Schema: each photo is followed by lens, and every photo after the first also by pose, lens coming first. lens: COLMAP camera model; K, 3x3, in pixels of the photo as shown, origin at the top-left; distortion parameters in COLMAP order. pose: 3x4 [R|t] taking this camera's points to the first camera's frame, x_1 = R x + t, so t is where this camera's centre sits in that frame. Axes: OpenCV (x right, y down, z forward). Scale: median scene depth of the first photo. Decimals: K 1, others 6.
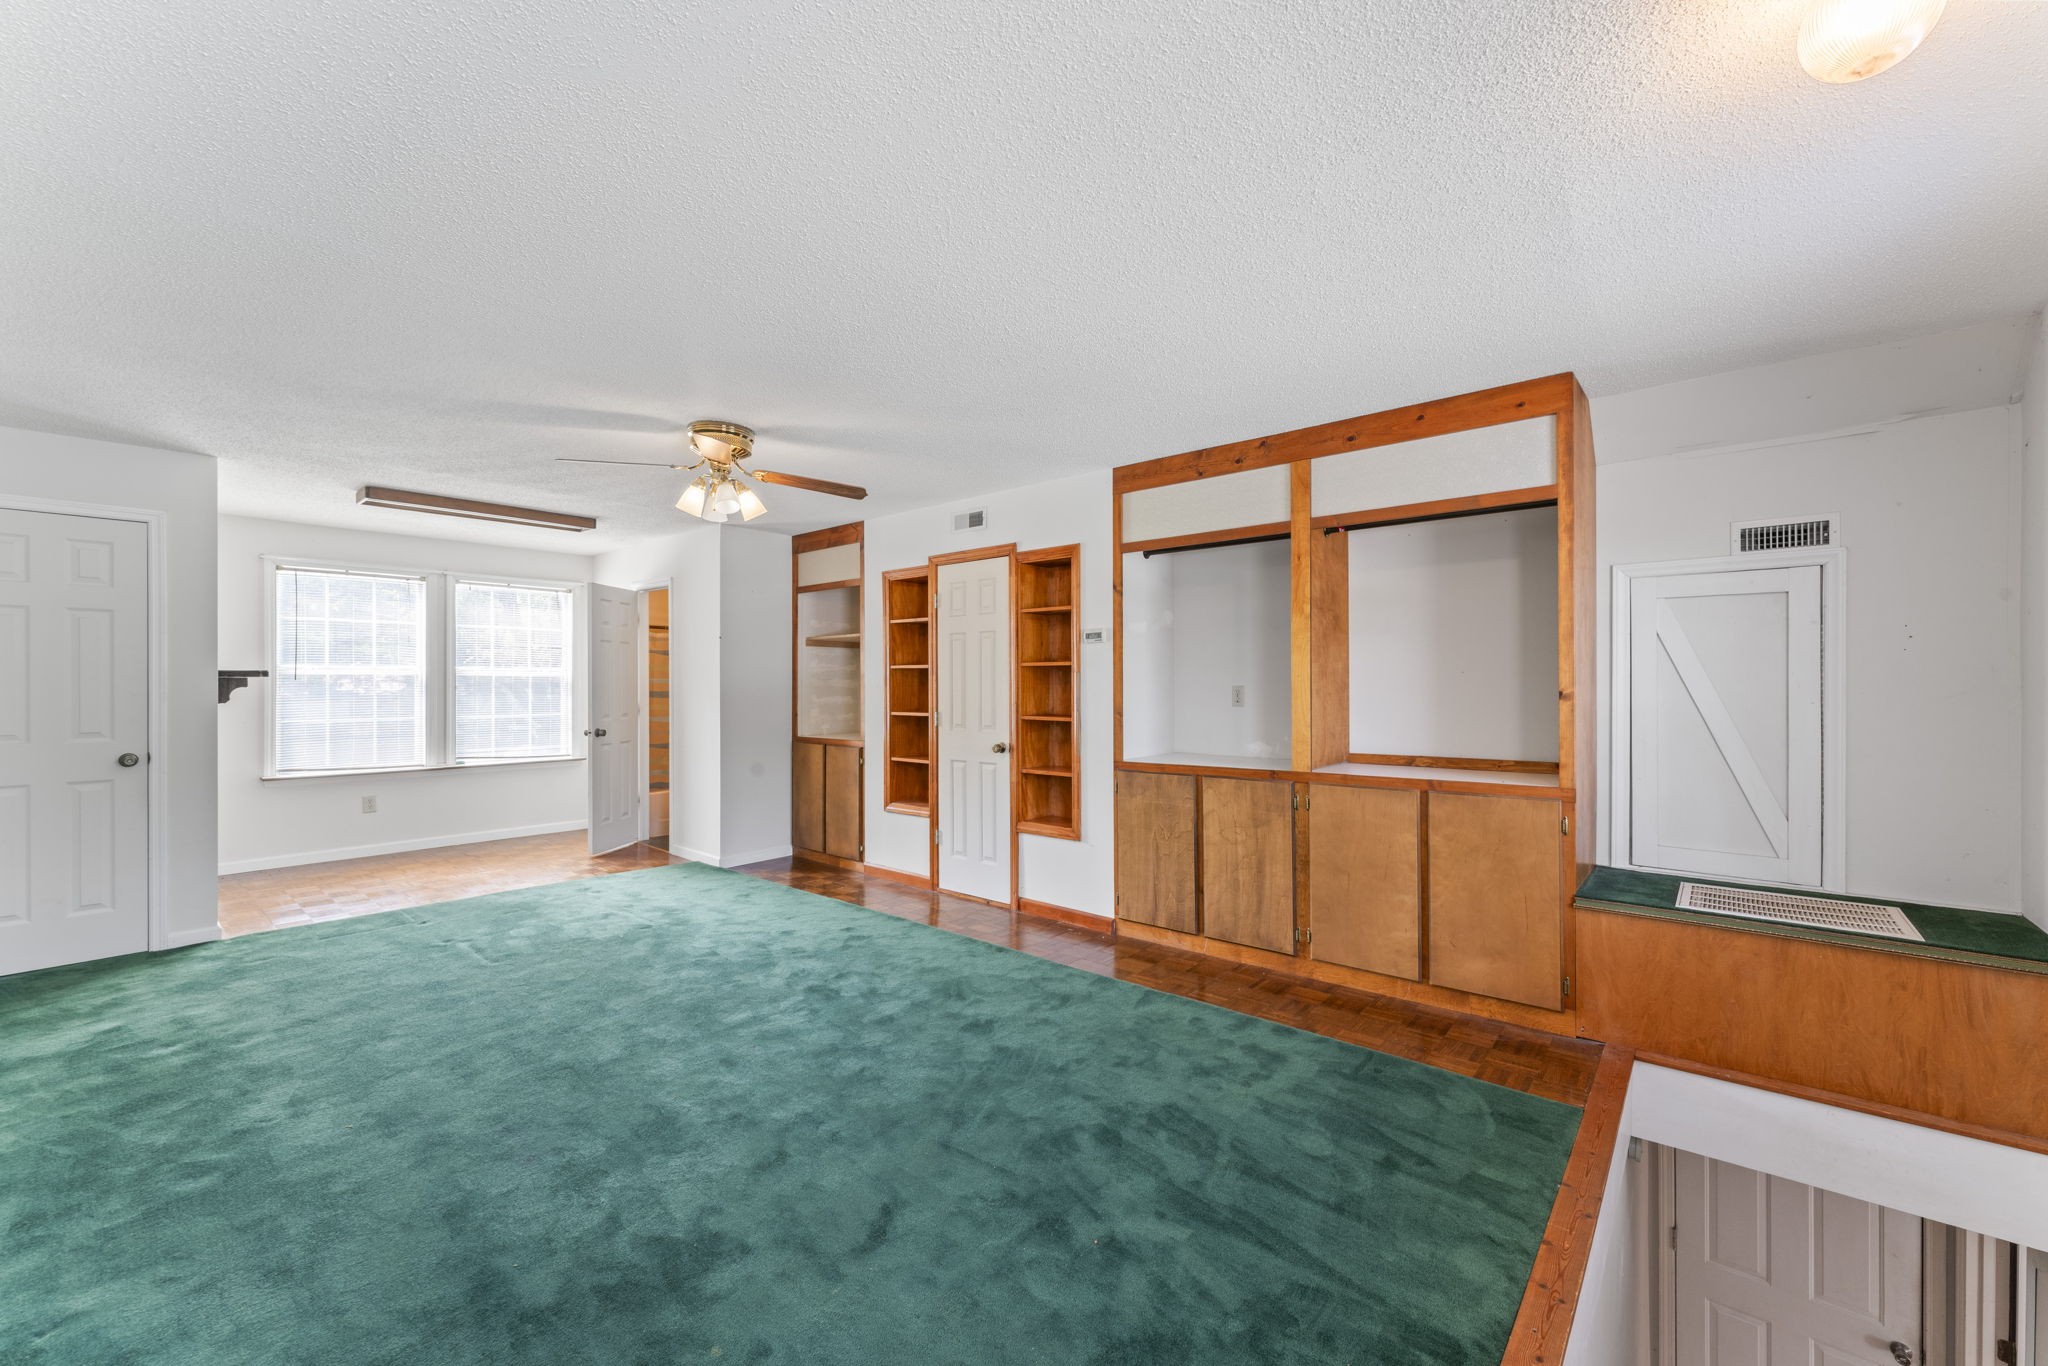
lens RADIAL K [[808.0, 0, 1018.8], [0, 808.0, 682.2], [0, 0, 1]] dist [0.000377, 0.000051]
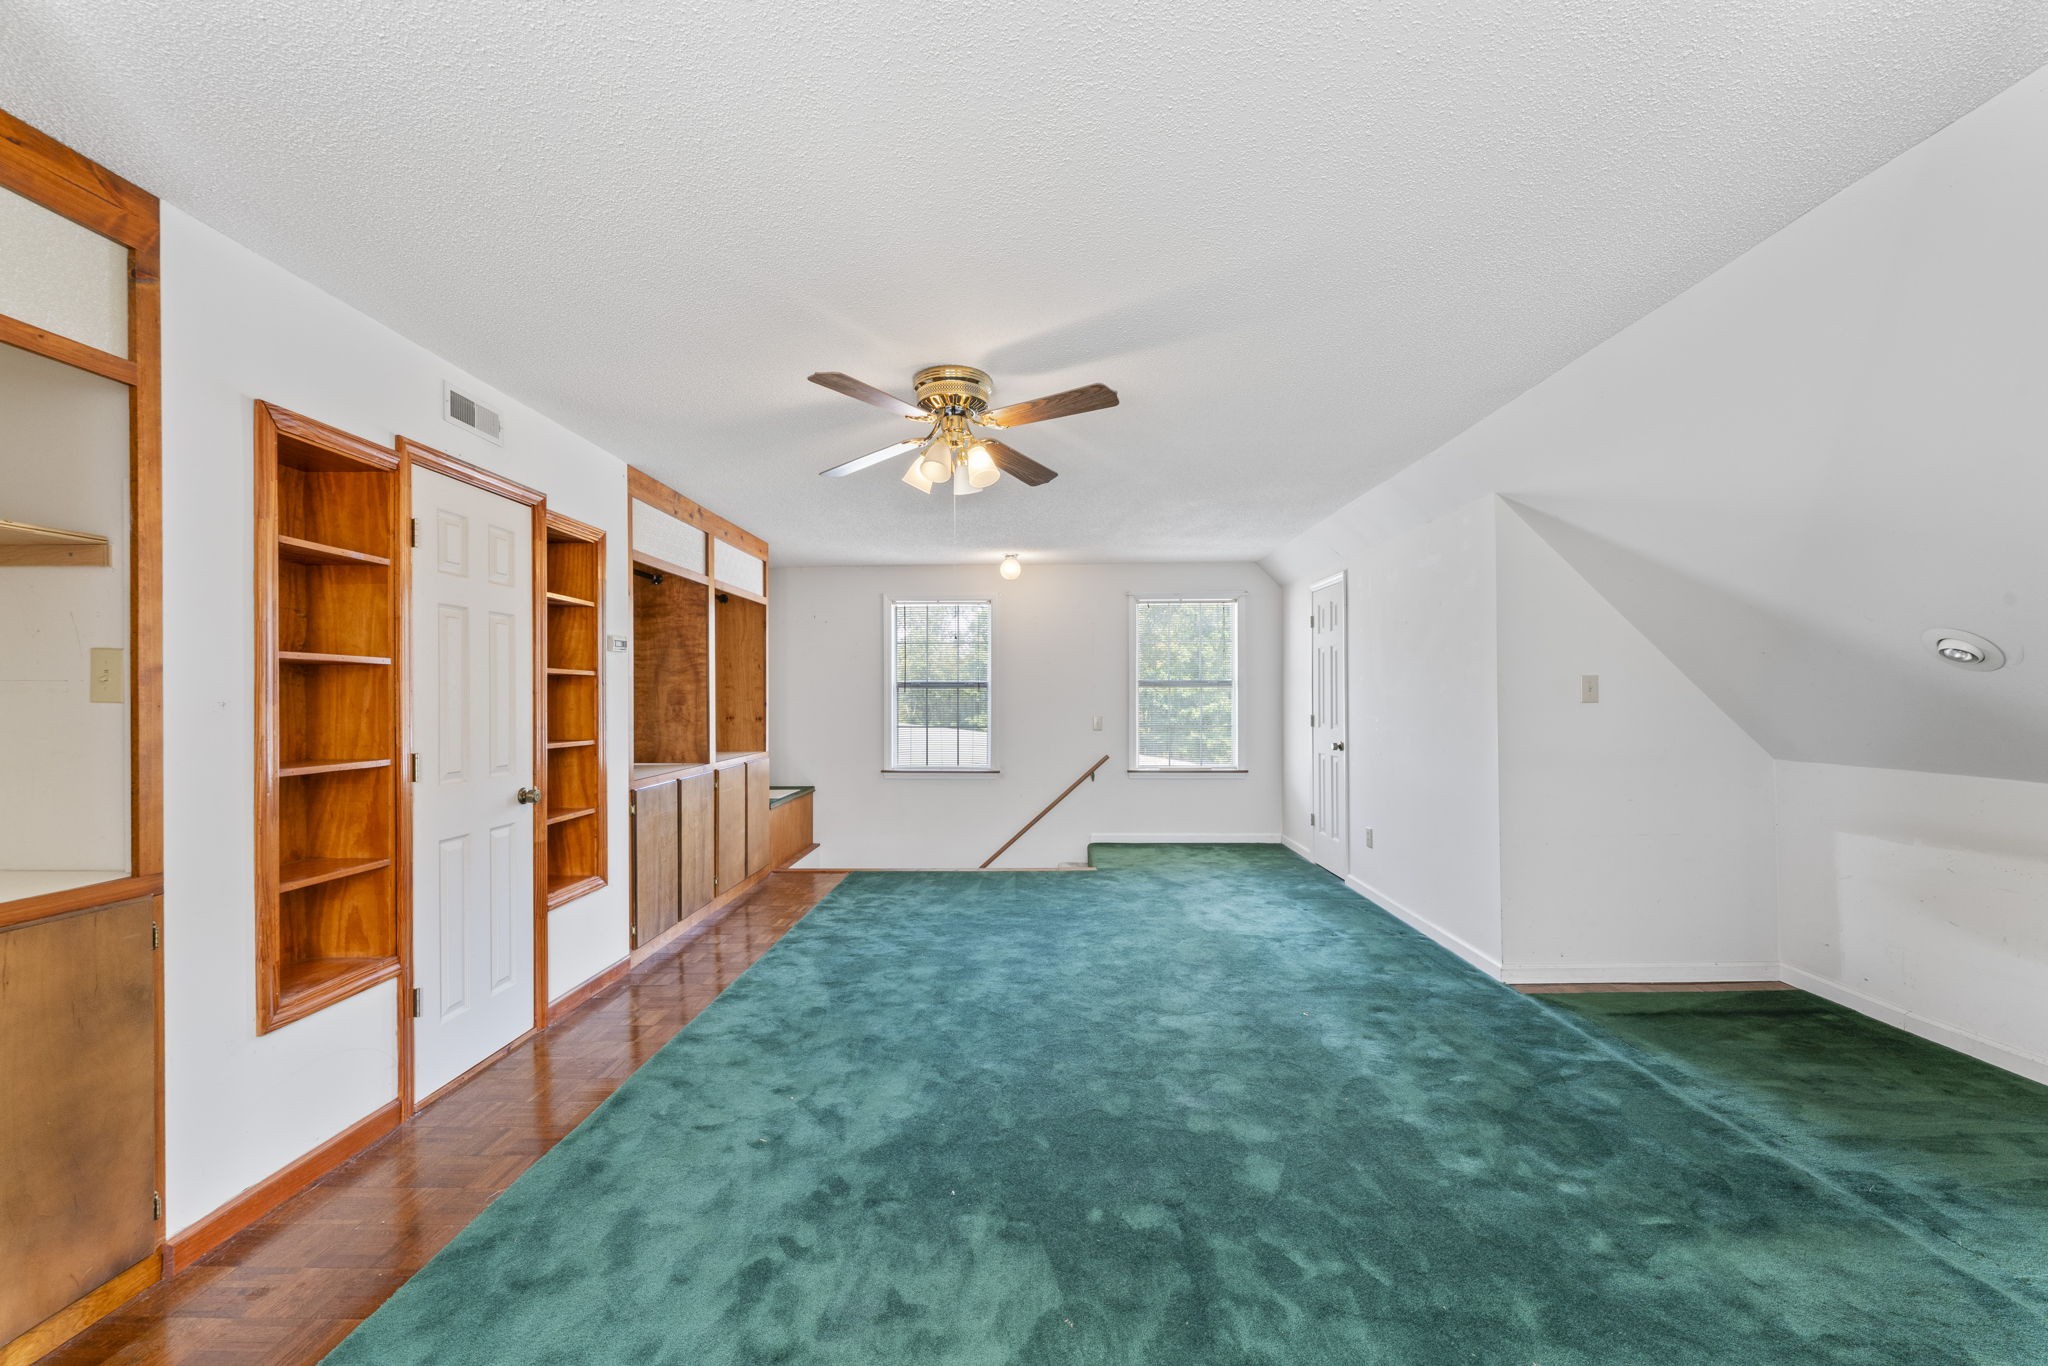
lens RADIAL K [[834.4, 0, 1024.0], [0, 834.4, 683.0], [0, 0, 1]] dist [-0.000697, -0.000016]
pose [[-0.641901, 0.016505, 0.766610, -0.783841], [0.001503, 0.999793, -0.020267, 0.003961], [-0.766786, -0.011857, -0.641793, 1.102738]]
